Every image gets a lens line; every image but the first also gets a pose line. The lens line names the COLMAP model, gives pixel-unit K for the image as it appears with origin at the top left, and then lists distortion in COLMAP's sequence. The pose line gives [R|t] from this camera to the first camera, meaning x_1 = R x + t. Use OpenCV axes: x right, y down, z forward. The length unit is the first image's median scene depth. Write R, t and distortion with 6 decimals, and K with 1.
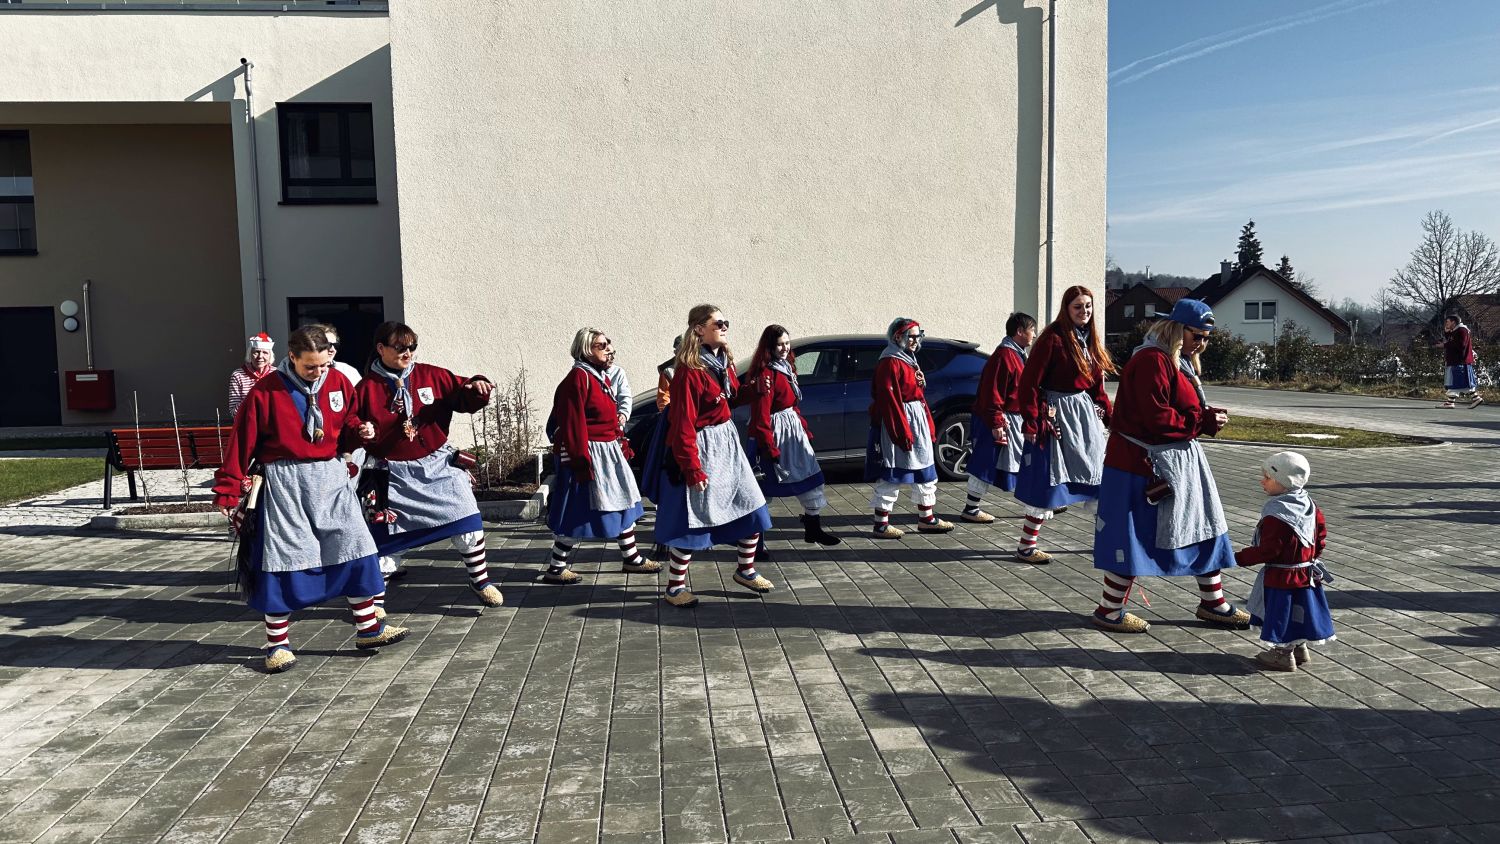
lens RADIAL K [[1050.8, 0, 742.8], [0, 1050.8, 420.7], [0, 0, 1]] dist [-0.002731, -0.016127]
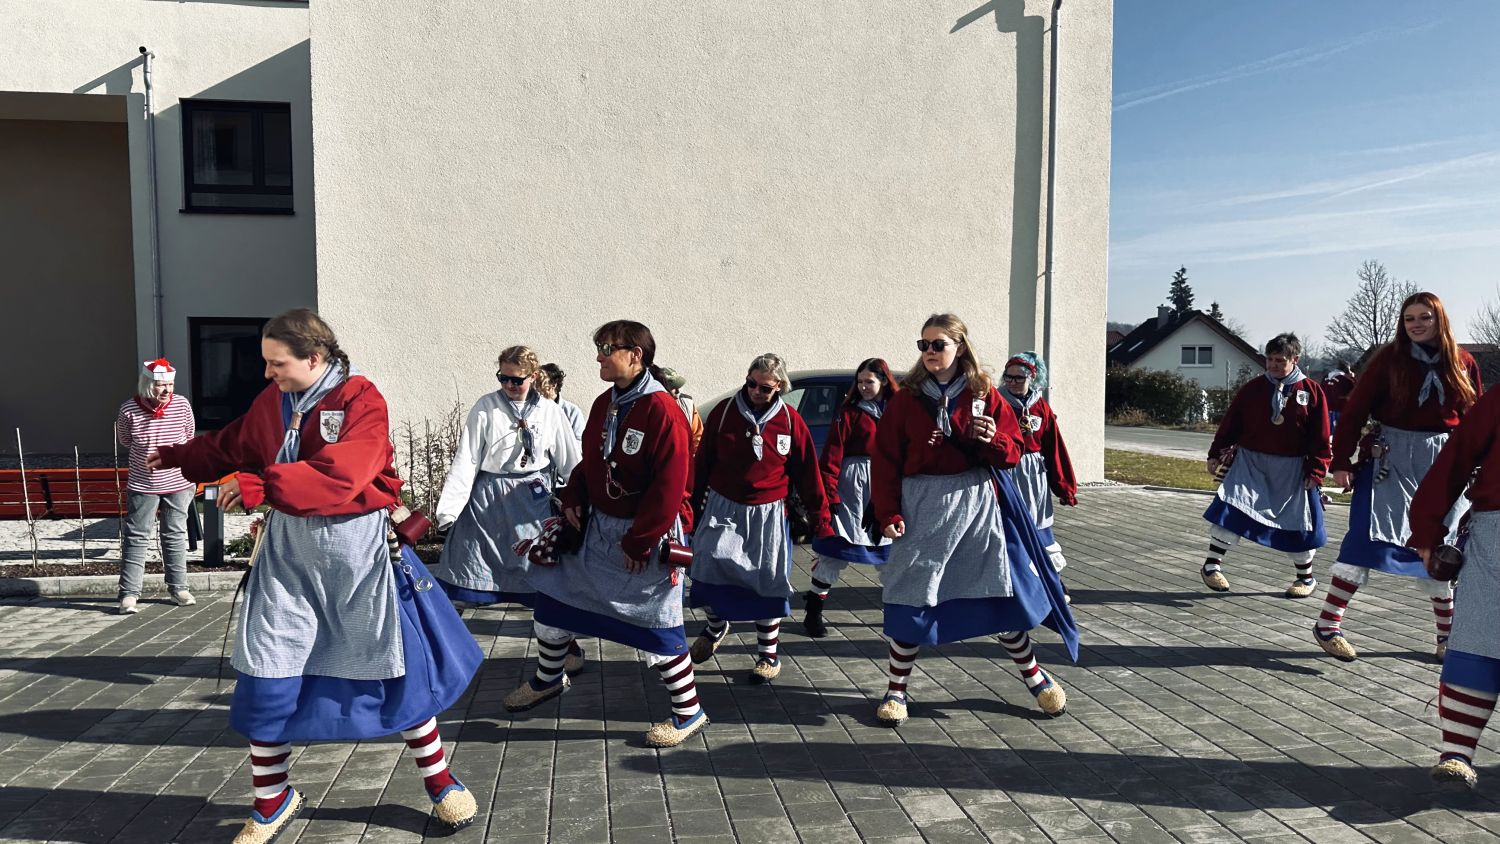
lens RADIAL K [[1050.8, 0, 752.7], [0, 1050.8, 439.0], [0, 0, 1]] dist [-0.002731, -0.016127]
pose [[0.997218, 0.014071, 0.073206, -0.021033], [-0.012863, 0.999774, -0.016947, -0.005503], [-0.073428, 0.015958, 0.997173, 0.083151]]
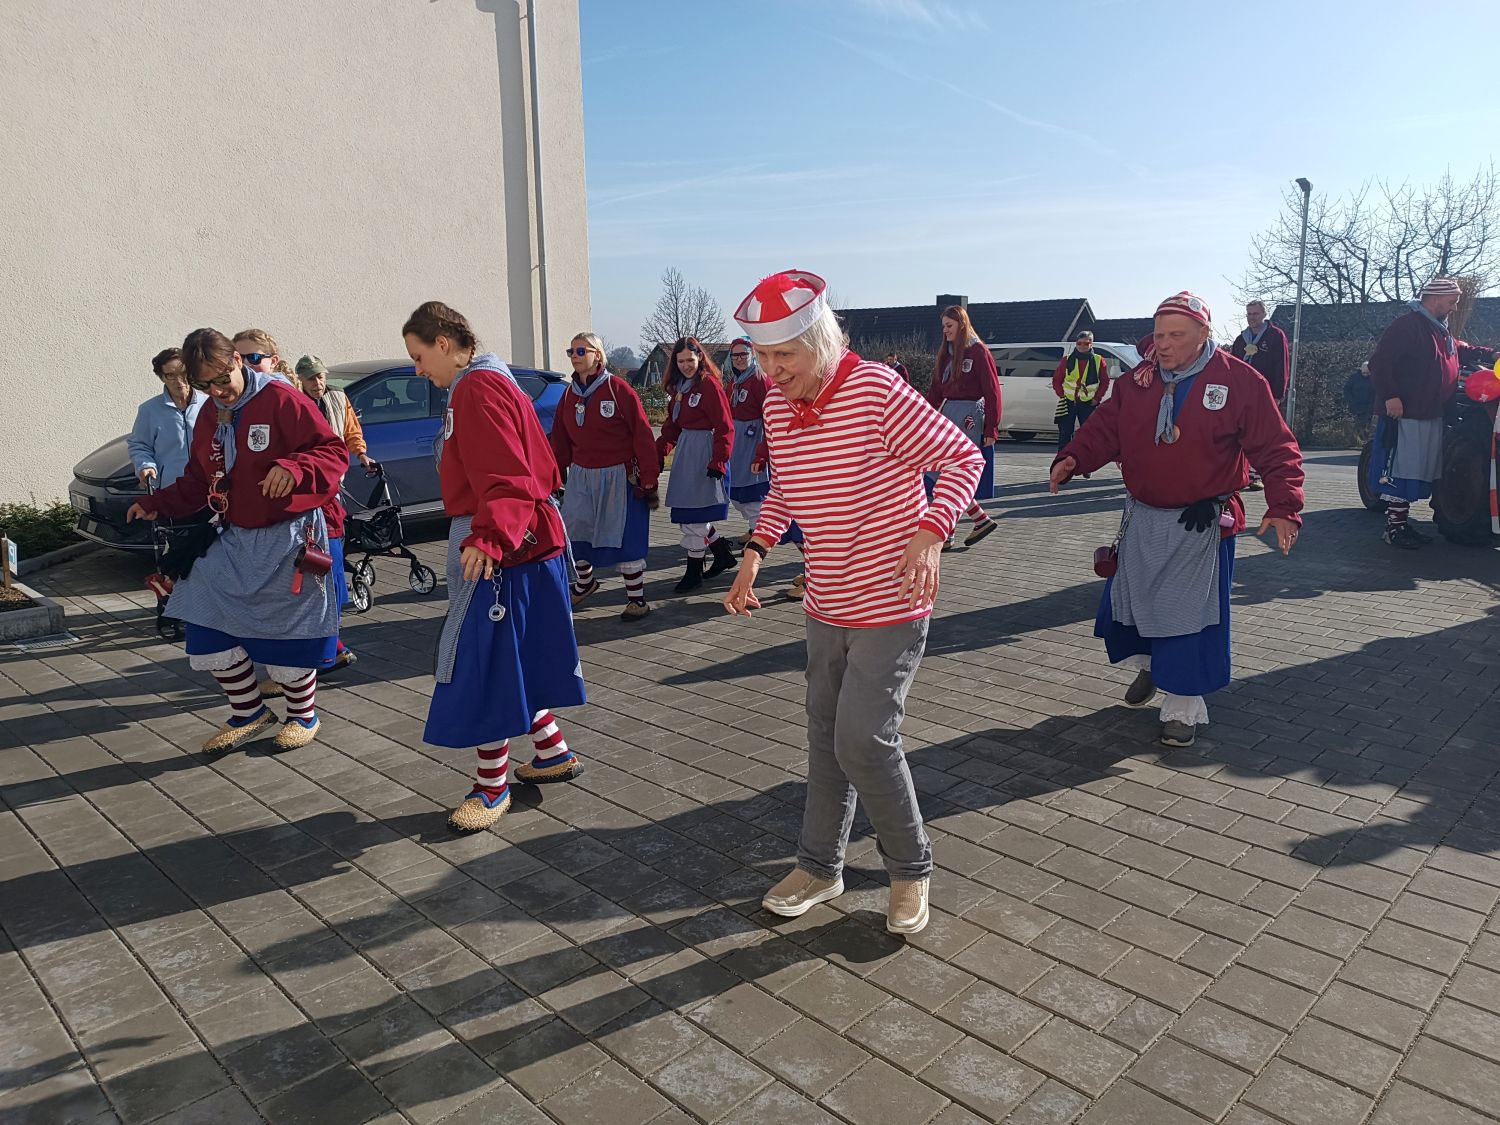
lens RADIAL K [[1064.2, 0, 746.7], [0, 1064.2, 566.4], [0, 0, 1]] dist [0.019165, -0.017640]
pose [[0.759628, -0.107908, 0.641343, -0.152241], [0.047781, 0.992734, 0.110438, -0.000496], [-0.648600, -0.053248, 0.759264, 0.108839]]
